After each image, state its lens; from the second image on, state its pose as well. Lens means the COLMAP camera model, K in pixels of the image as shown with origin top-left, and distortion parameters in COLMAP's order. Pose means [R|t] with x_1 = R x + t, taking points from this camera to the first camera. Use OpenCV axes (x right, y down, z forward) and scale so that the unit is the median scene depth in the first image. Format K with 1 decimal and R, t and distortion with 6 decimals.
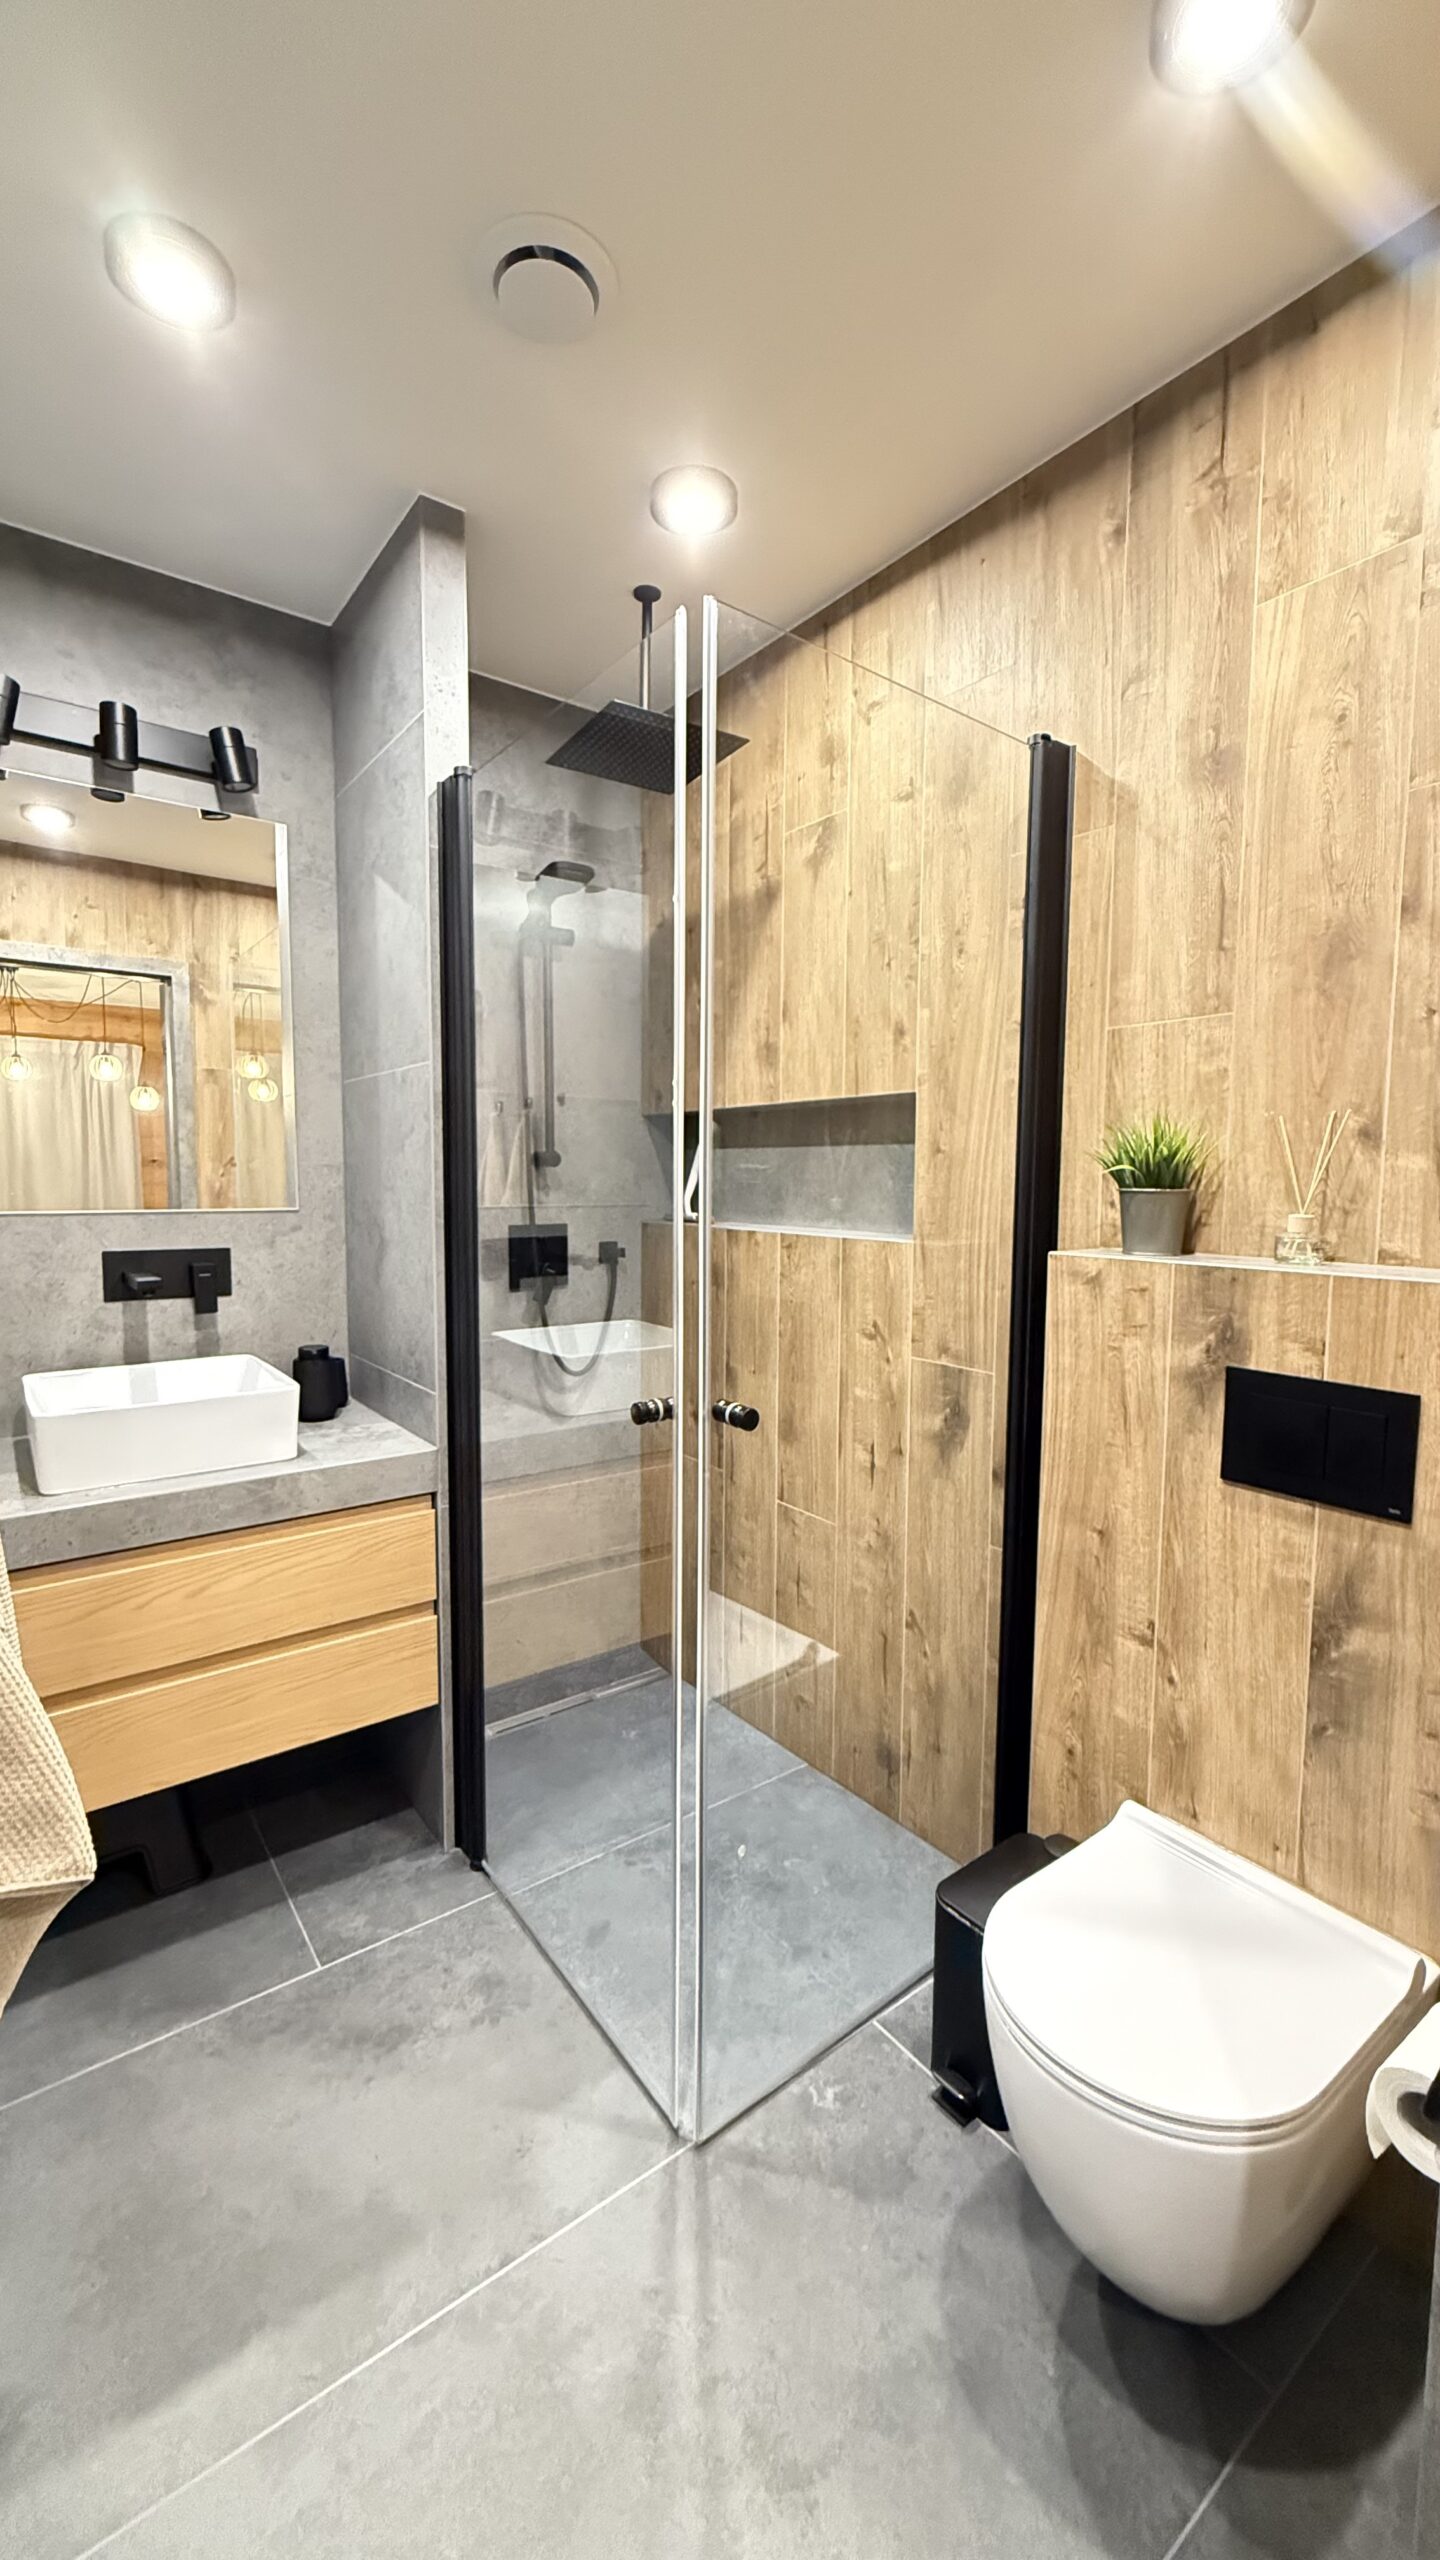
lens RADIAL K [[1015.1, 0, 721.6], [0, 1015.1, 1274.4], [0, 0, 1]] dist [-0.001453, 0.000667]
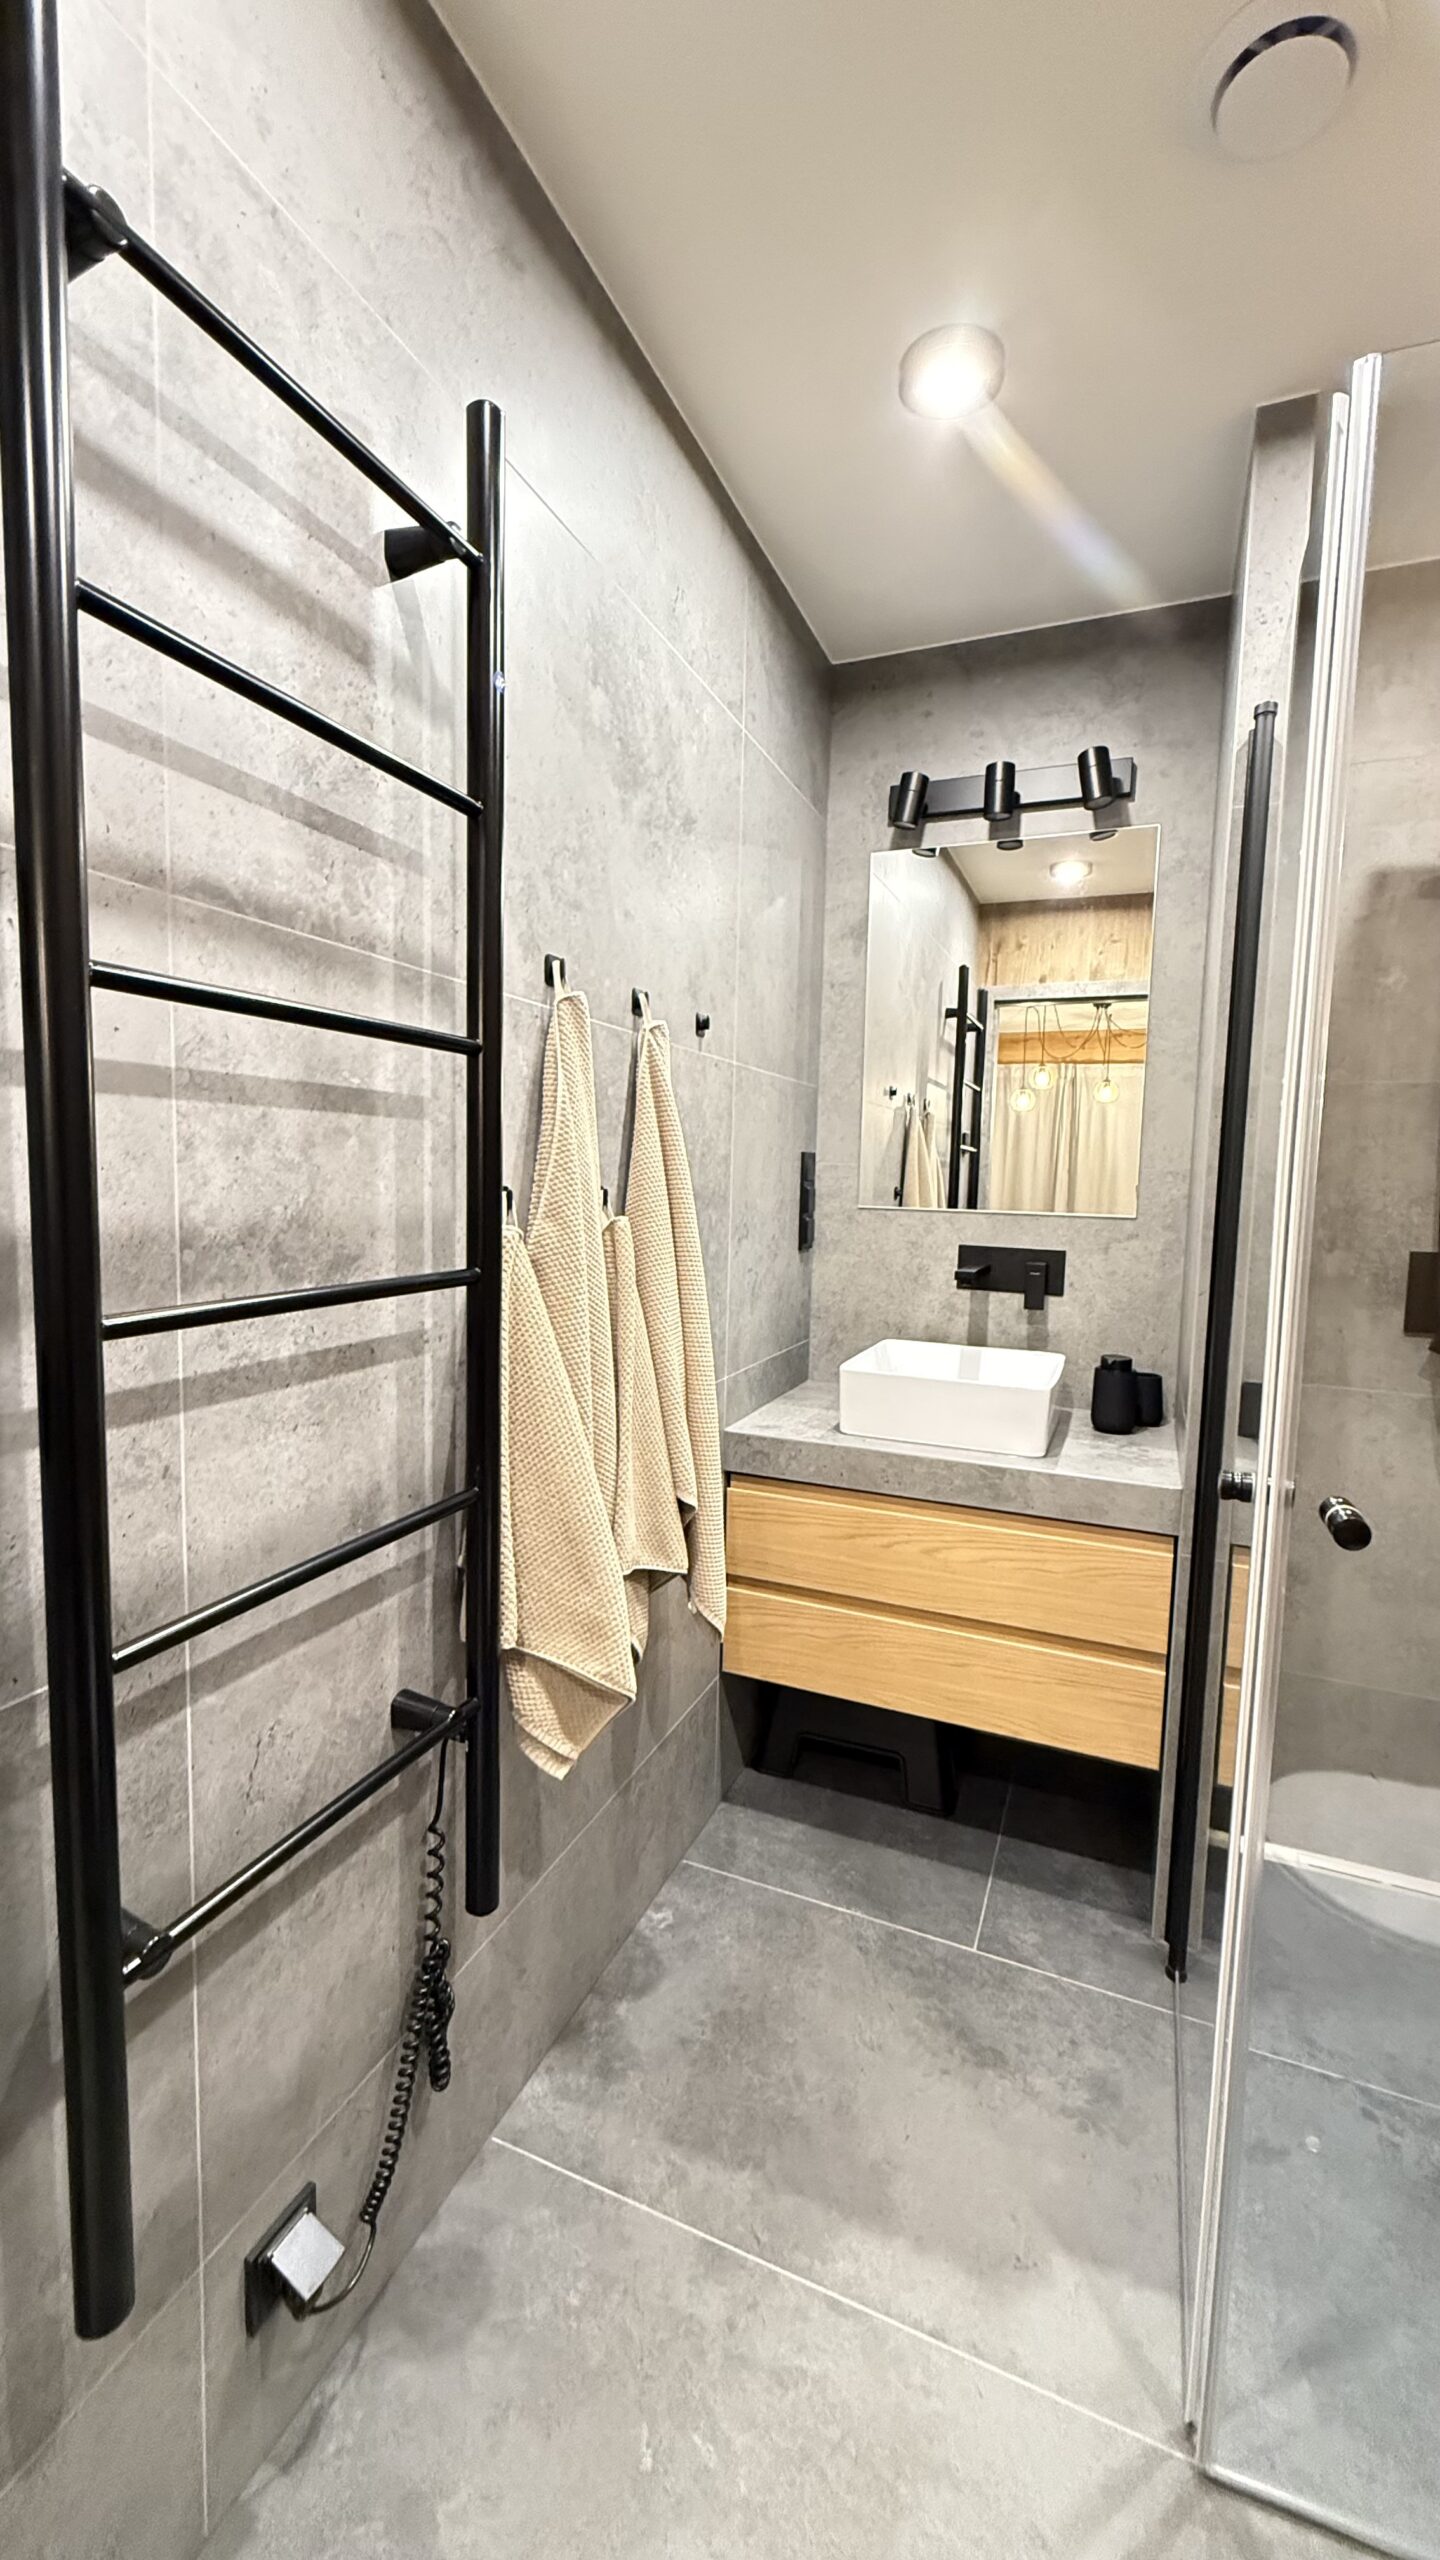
lens RADIAL K [[1015.1, 0, 723.7], [0, 1015.1, 1274.6], [0, 0, 1]] dist [-0.001453, 0.000667]
pose [[0.513868, 0.089514, -0.853187, 0.259253], [-0.103343, 0.993758, 0.042020, -0.010813], [0.851622, 0.066579, 0.519911, 0.184532]]
